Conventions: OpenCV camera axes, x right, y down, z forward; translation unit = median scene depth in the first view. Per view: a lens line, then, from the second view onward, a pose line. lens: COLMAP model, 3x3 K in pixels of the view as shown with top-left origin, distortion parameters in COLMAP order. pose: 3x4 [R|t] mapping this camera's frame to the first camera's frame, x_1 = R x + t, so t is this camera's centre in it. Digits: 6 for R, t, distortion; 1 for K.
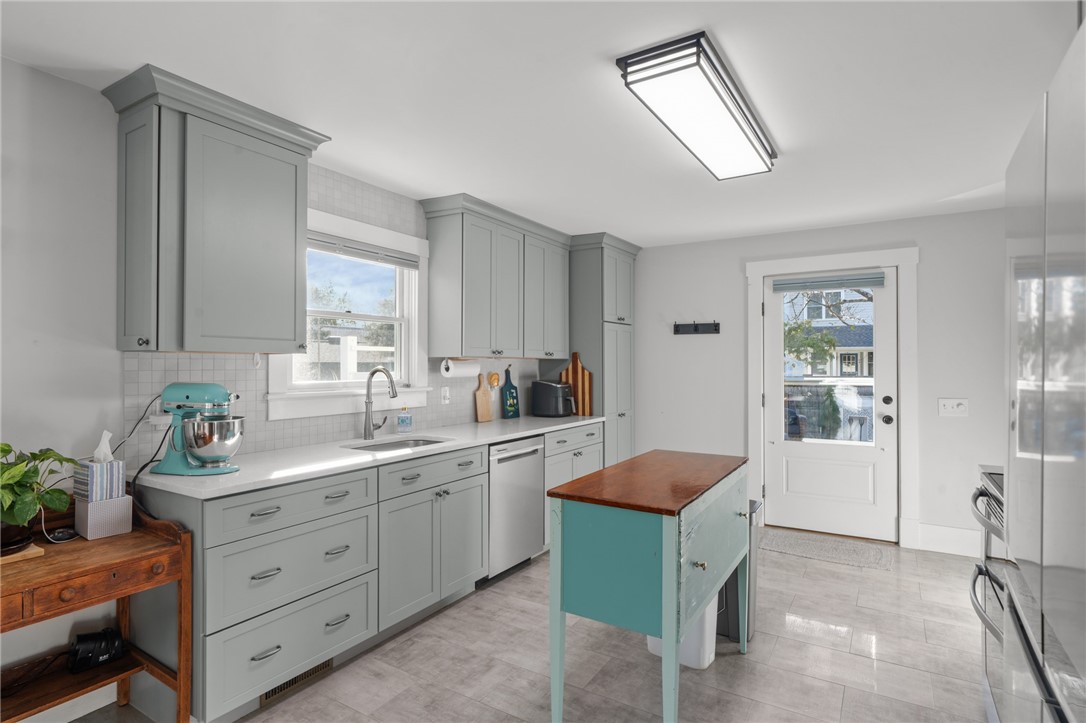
lens RADIAL K [[588.1, 0, 543.0], [0, 588.1, 361.5], [0, 0, 1]] dist [0.000898, 0.000214]
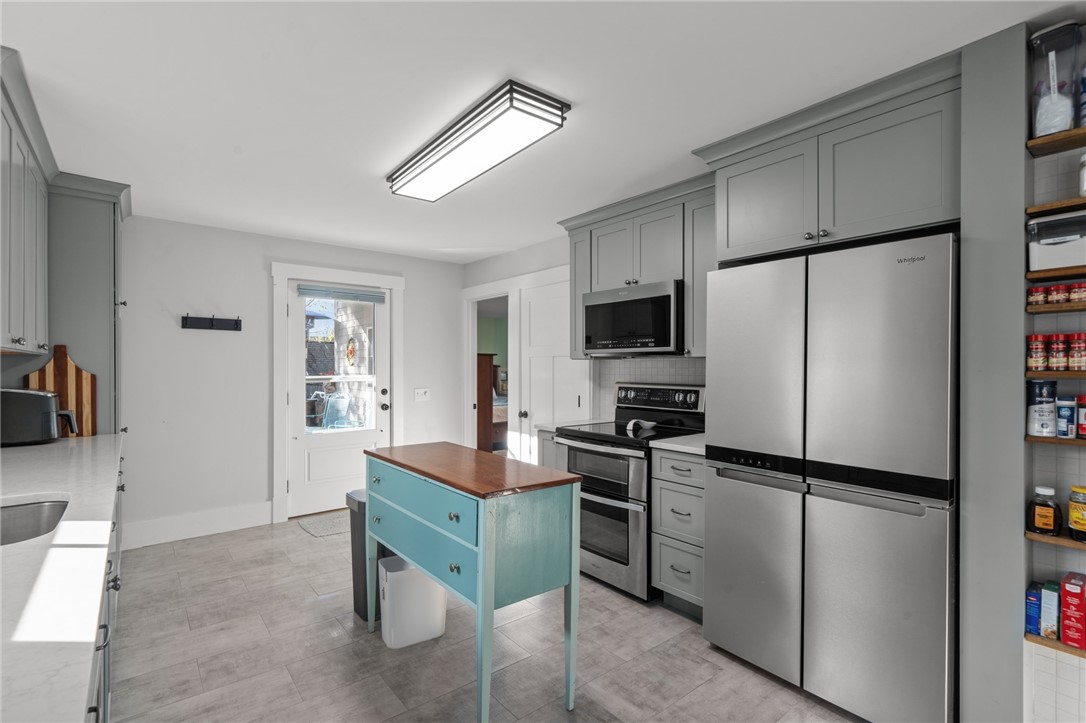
lens RADIAL K [[491.2, 0, 543.0], [0, 491.2, 361.5], [0, 0, 1]] dist [-0.000622, 0.000105]
pose [[0.354090, 0.007224, 0.935183, -0.280693], [-0.009880, 0.999943, -0.003984, -0.000004], [-0.935159, -0.007829, 0.354142, 0.278269]]
